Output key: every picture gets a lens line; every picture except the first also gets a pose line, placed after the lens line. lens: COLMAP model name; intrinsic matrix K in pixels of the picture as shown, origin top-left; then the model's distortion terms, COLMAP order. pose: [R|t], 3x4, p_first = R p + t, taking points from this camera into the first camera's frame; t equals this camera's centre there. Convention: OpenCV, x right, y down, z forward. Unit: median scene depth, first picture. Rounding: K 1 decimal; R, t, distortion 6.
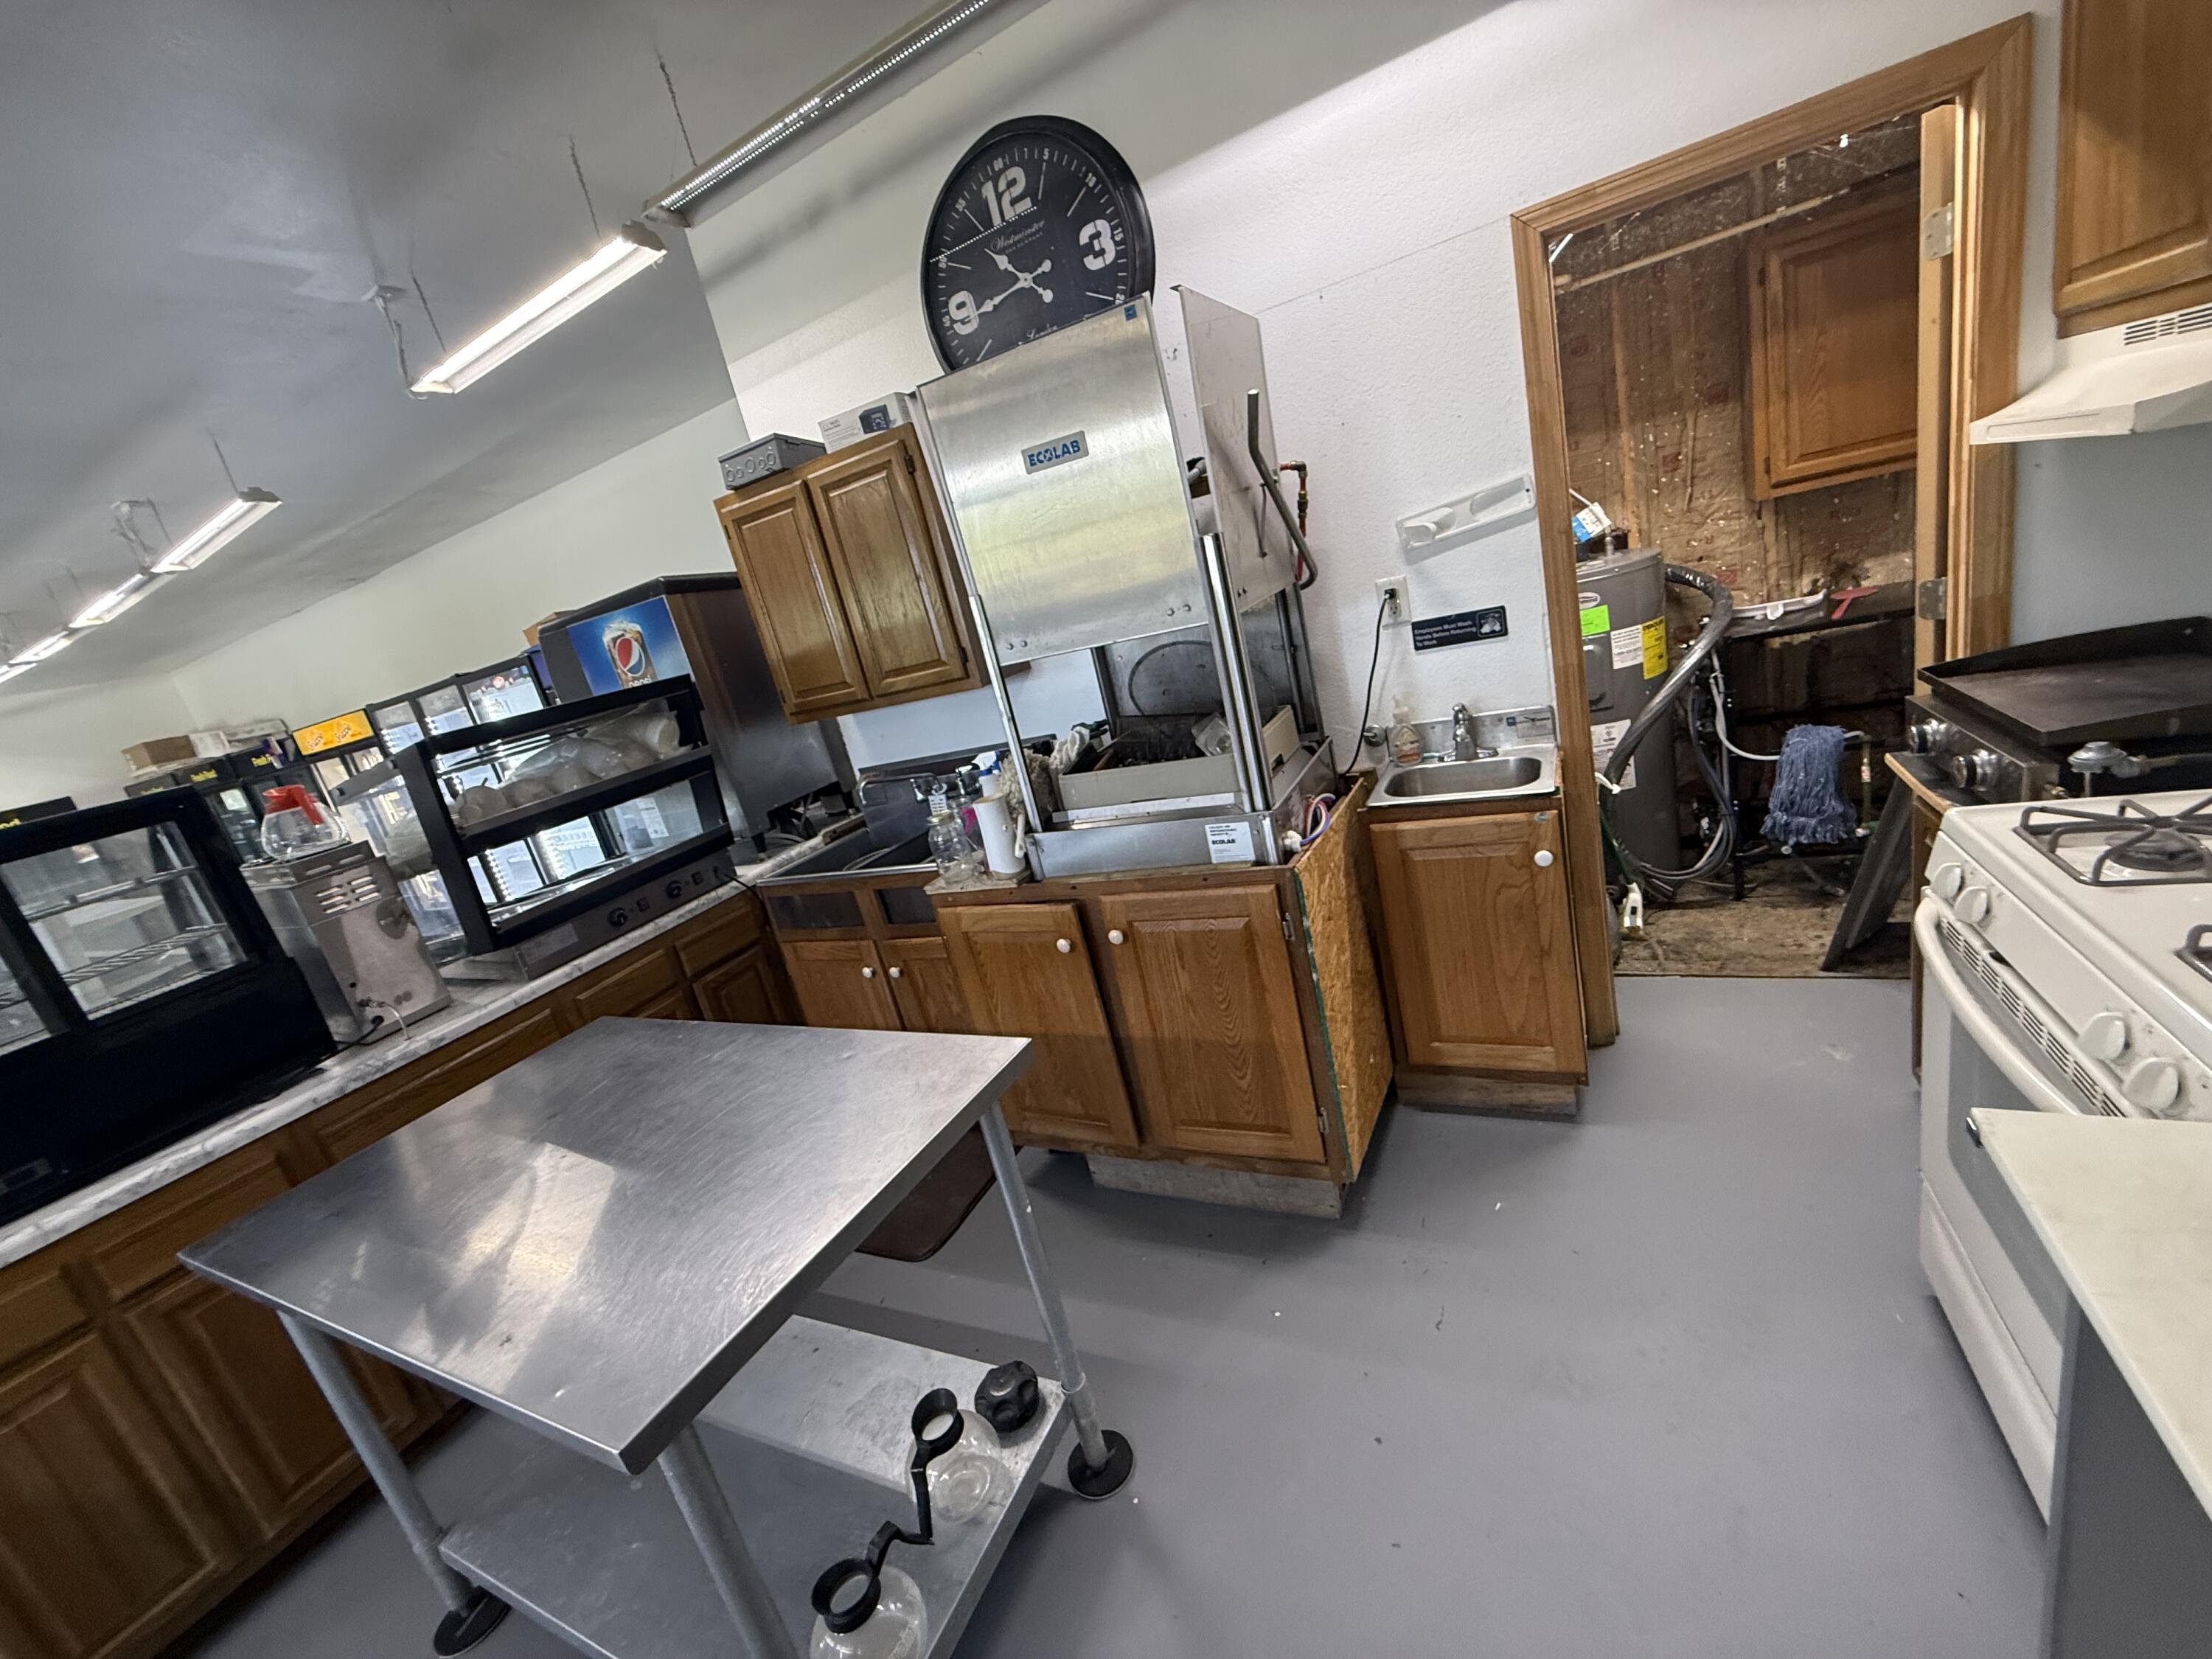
lens RADIAL K [[881.0, 0, 1105.2], [0, 881.0, 835.0], [0, 0, 1]] dist [-0.000675, -0.000375]
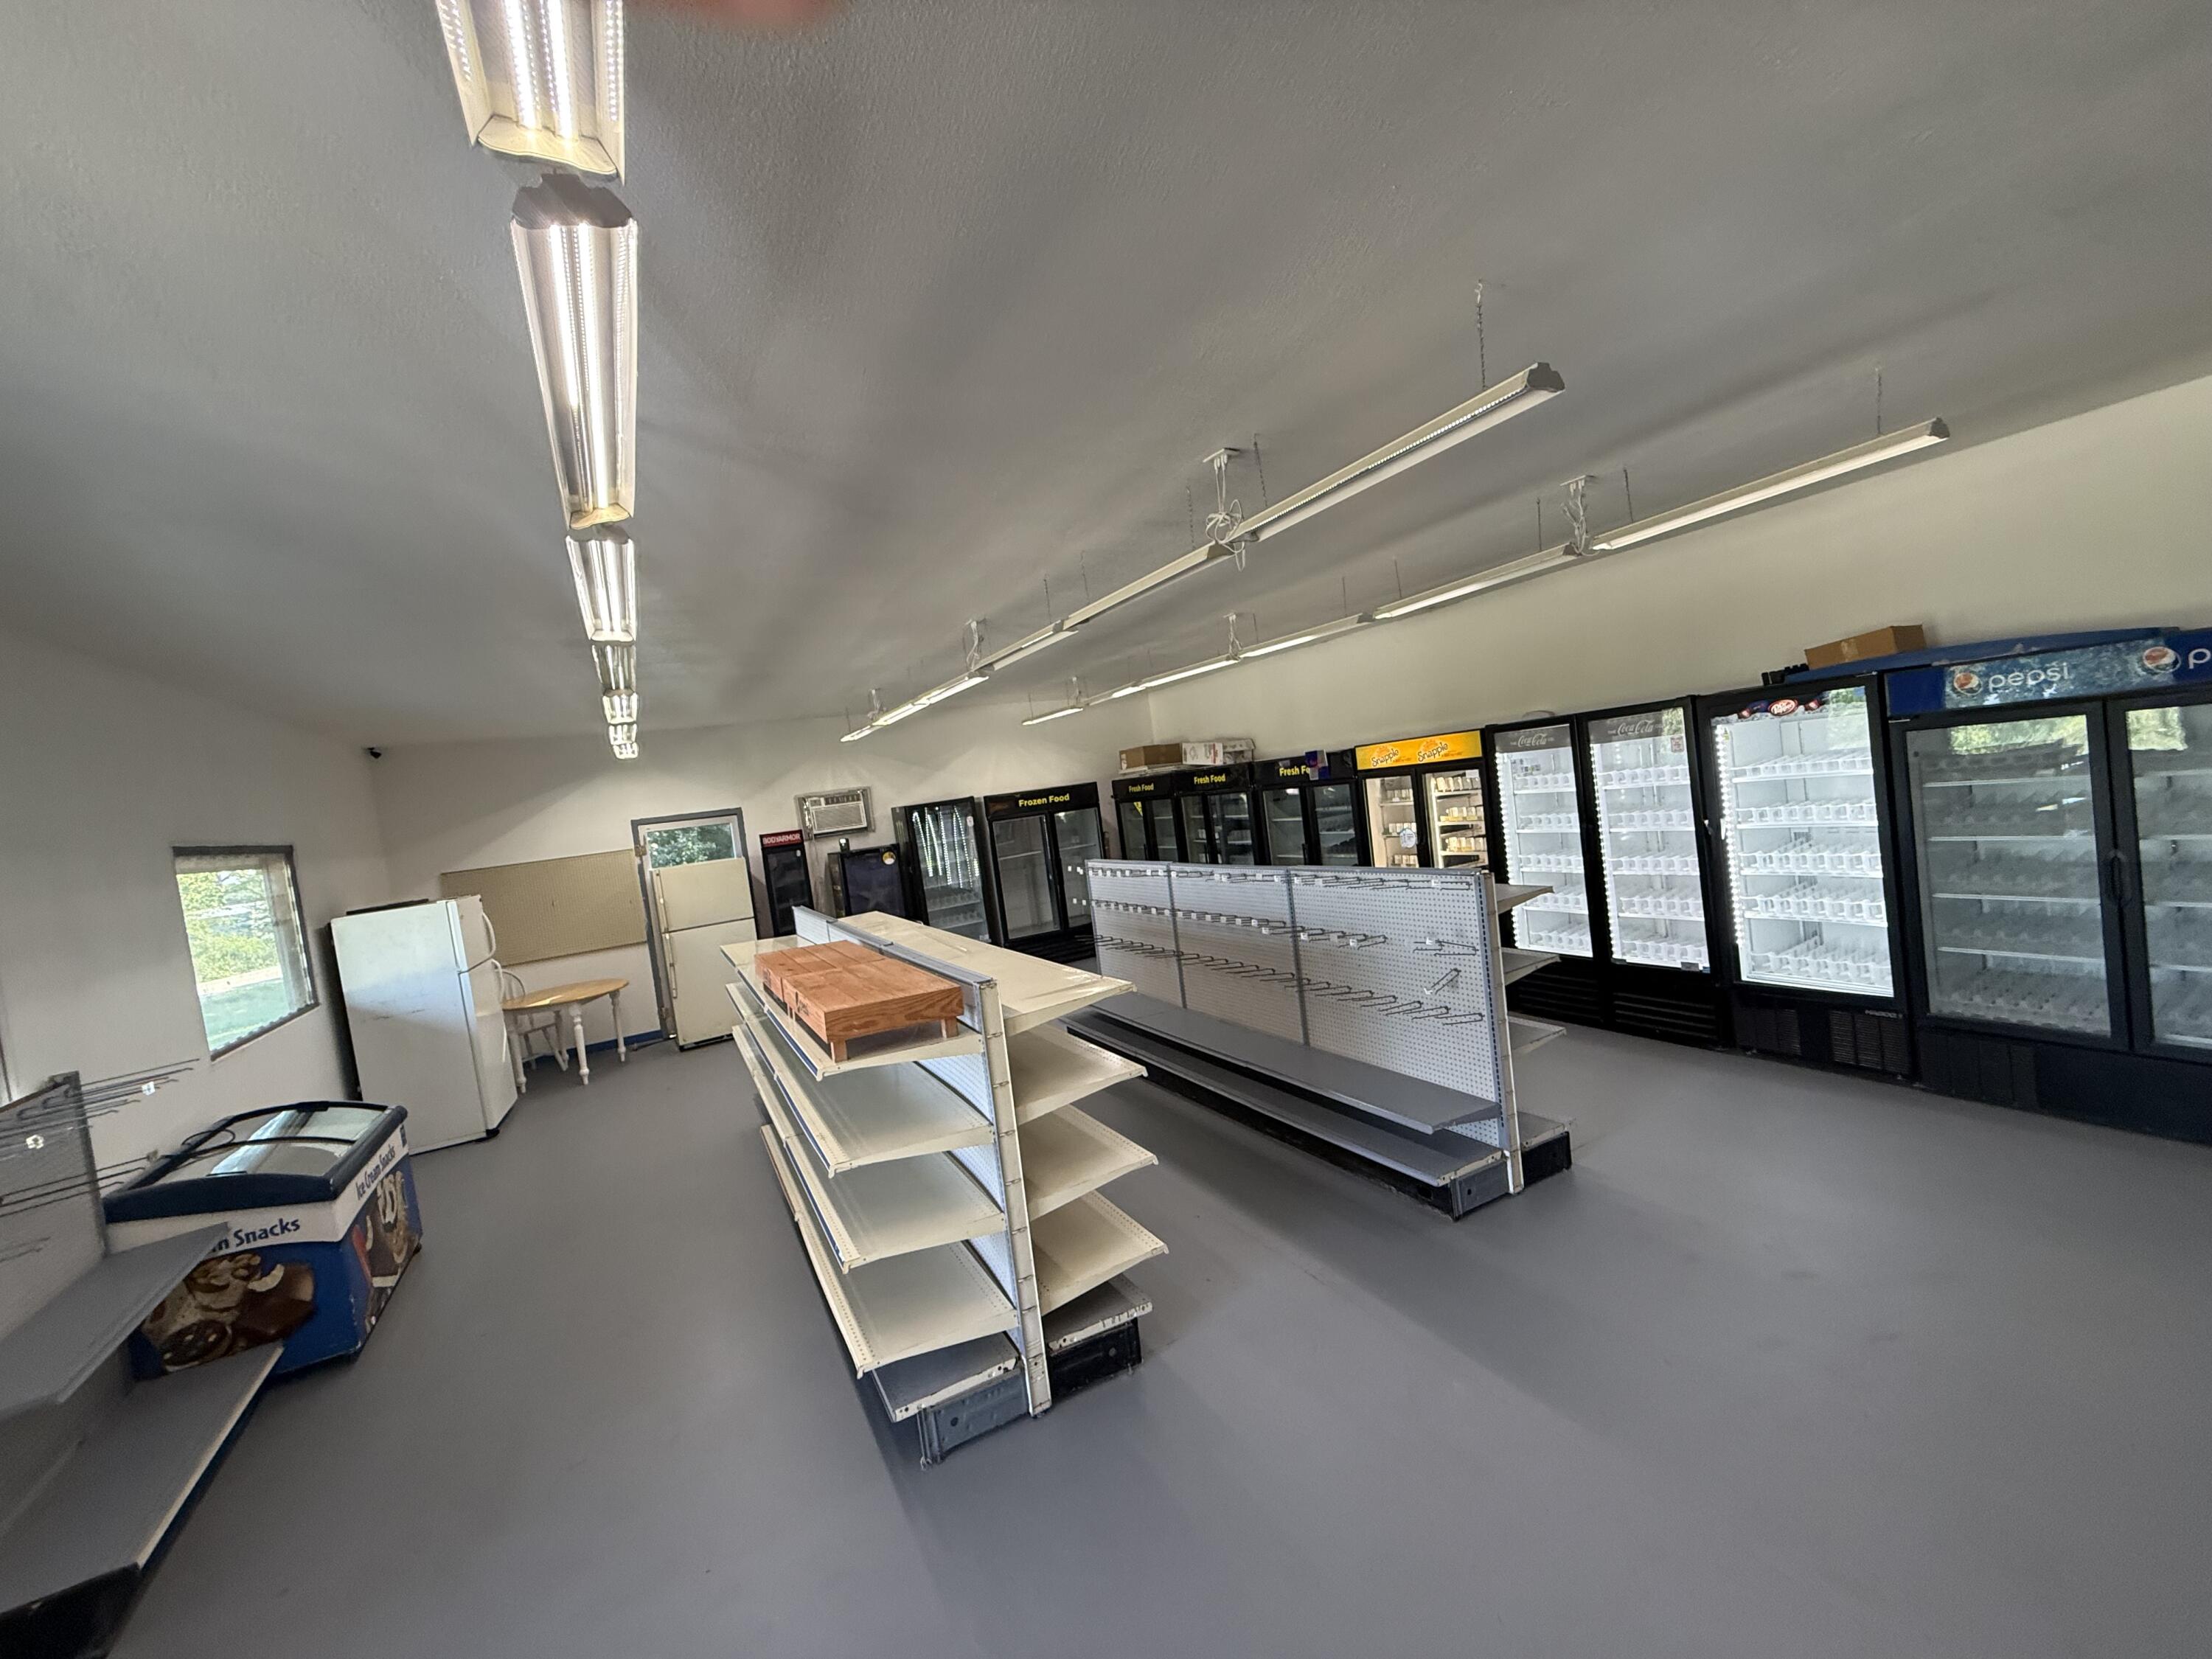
lens RADIAL K [[881.0, 0, 1099.1], [0, 881.0, 832.3], [0, 0, 1]] dist [-0.000675, -0.000375]
pose [[0.813320, 0.158430, -0.559831, -1.574652], [-0.217830, 0.975146, -0.040501, 0.244127], [0.539500, 0.154888, 0.827617, -0.013131]]
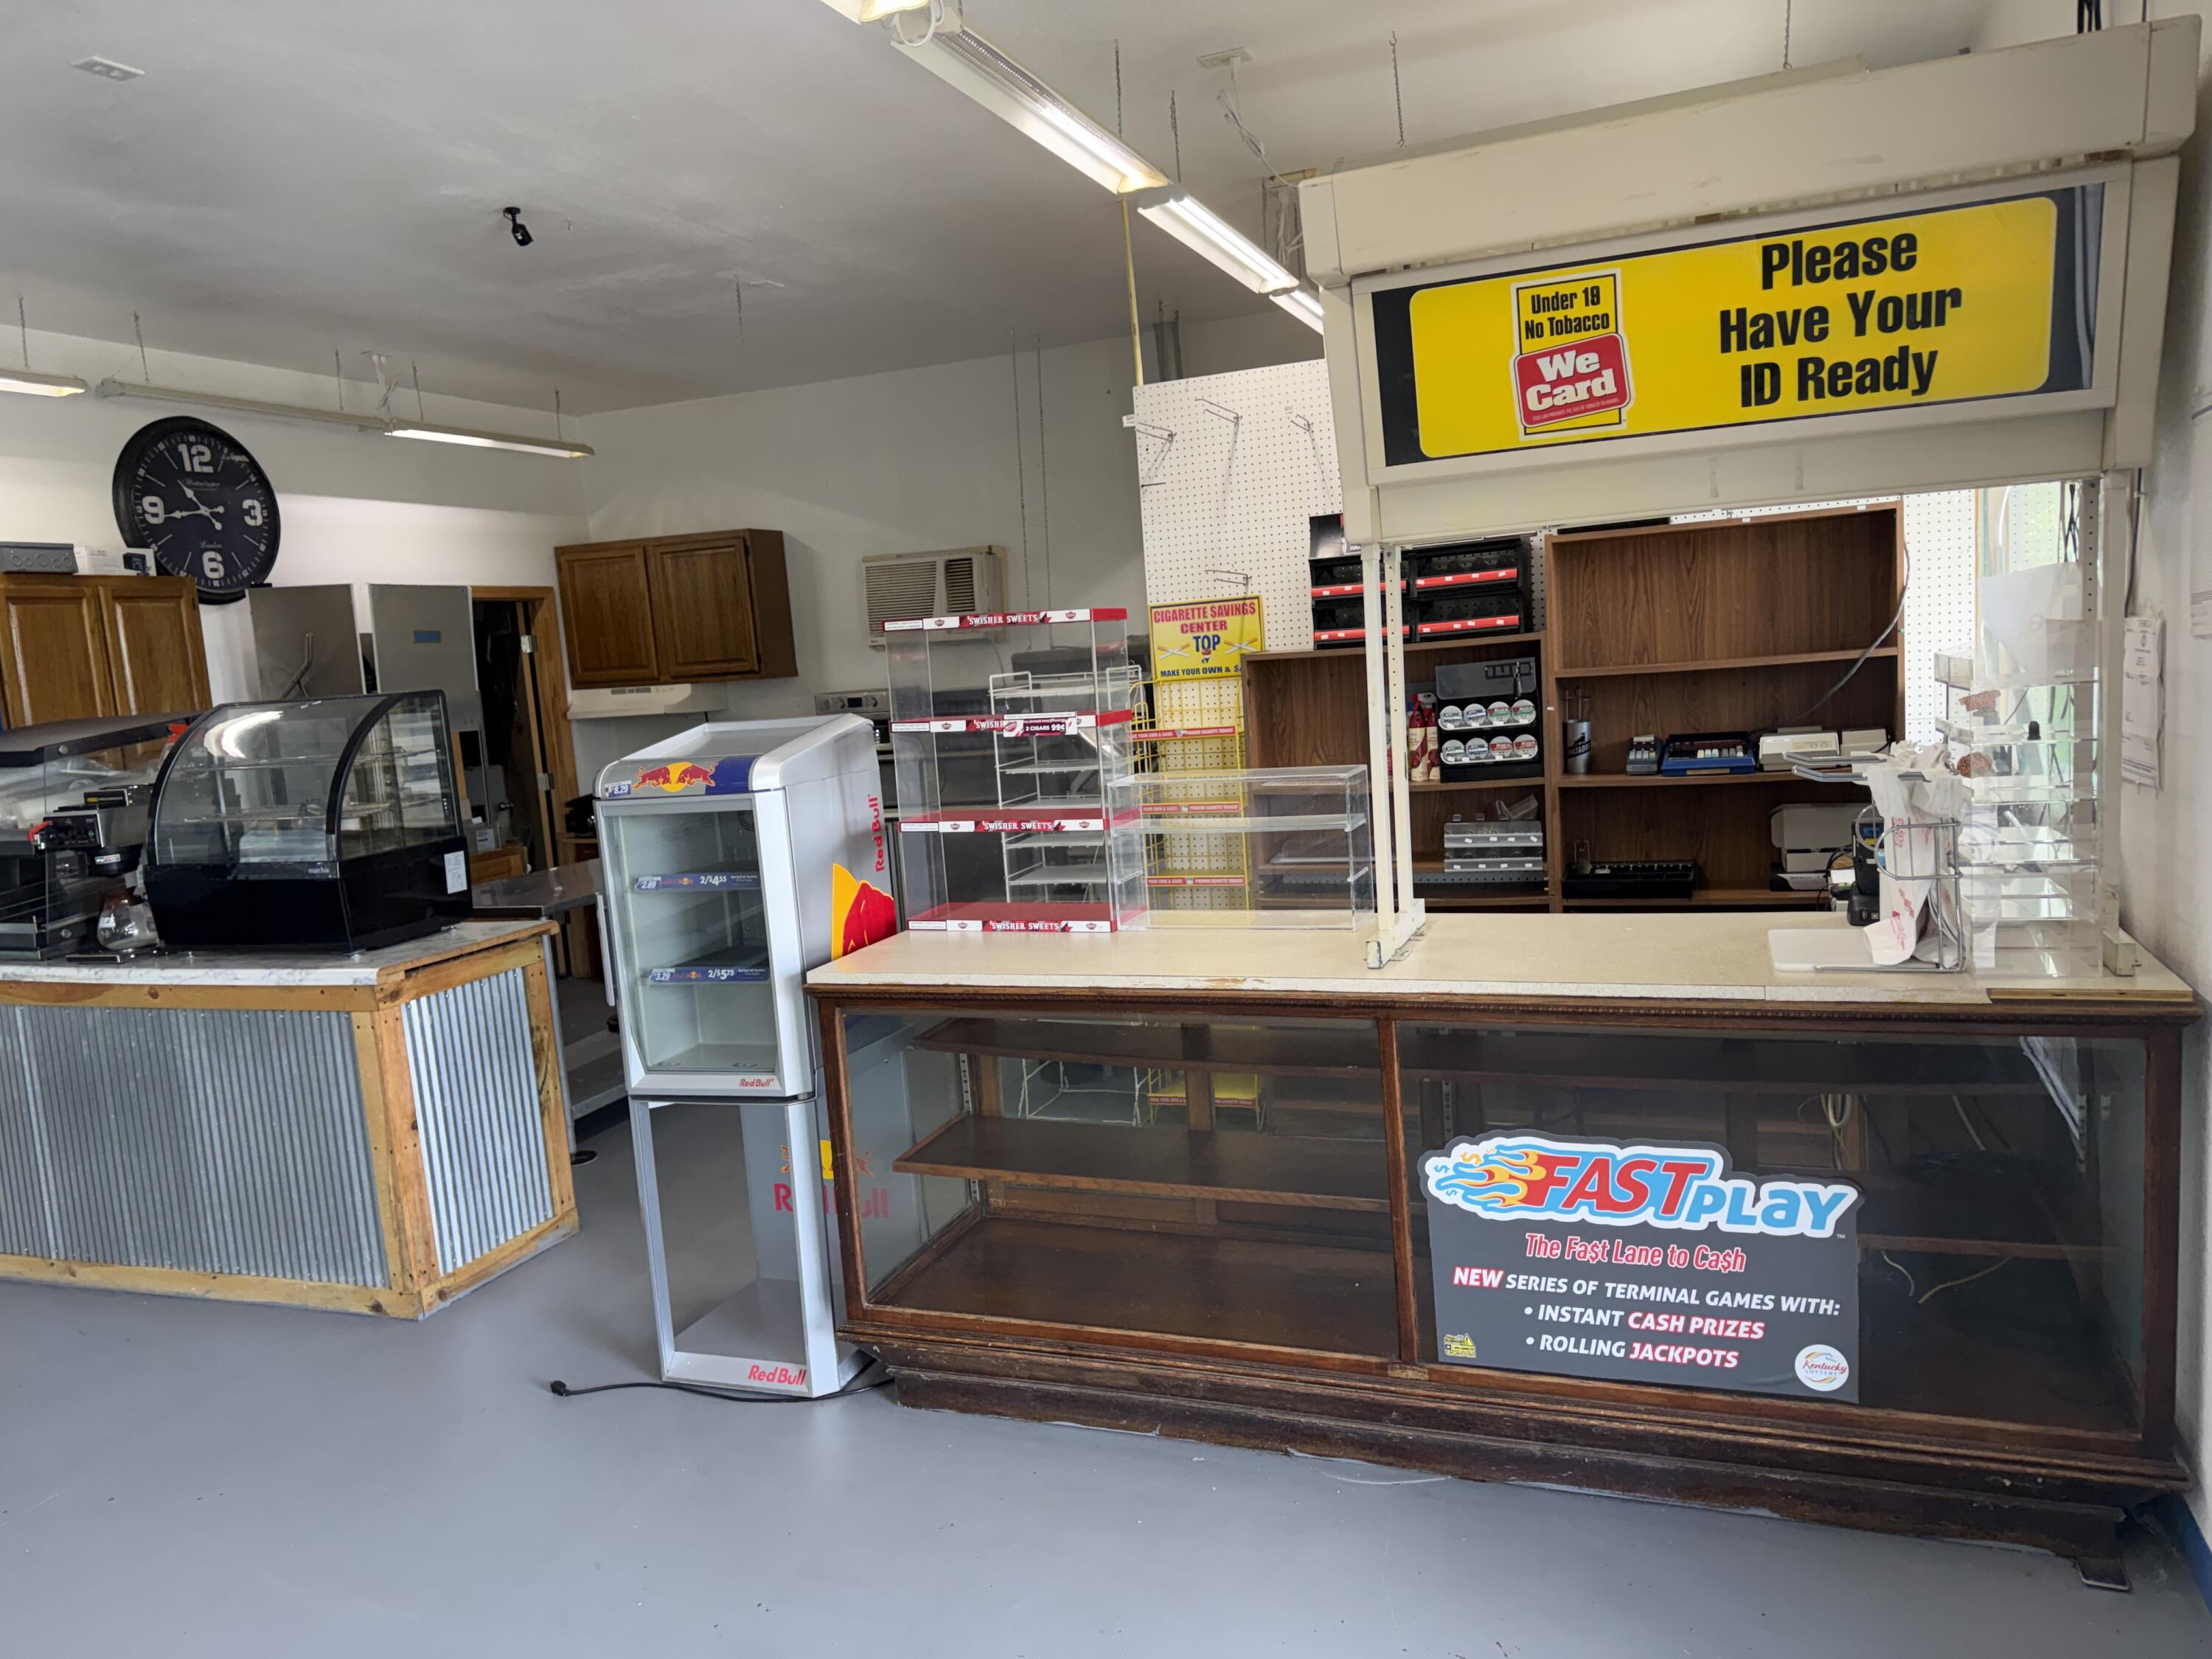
lens RADIAL K [[1553.1, 0, 1105.5], [0, 1553.1, 838.0], [0, 0, 1]] dist [0.008973, -0.001707]
pose [[-0.078618, 0.119406, 0.989728, -2.670686], [0.363145, 0.928018, -0.083115, 0.619567], [-0.928410, 0.352881, -0.116321, 0.110709]]
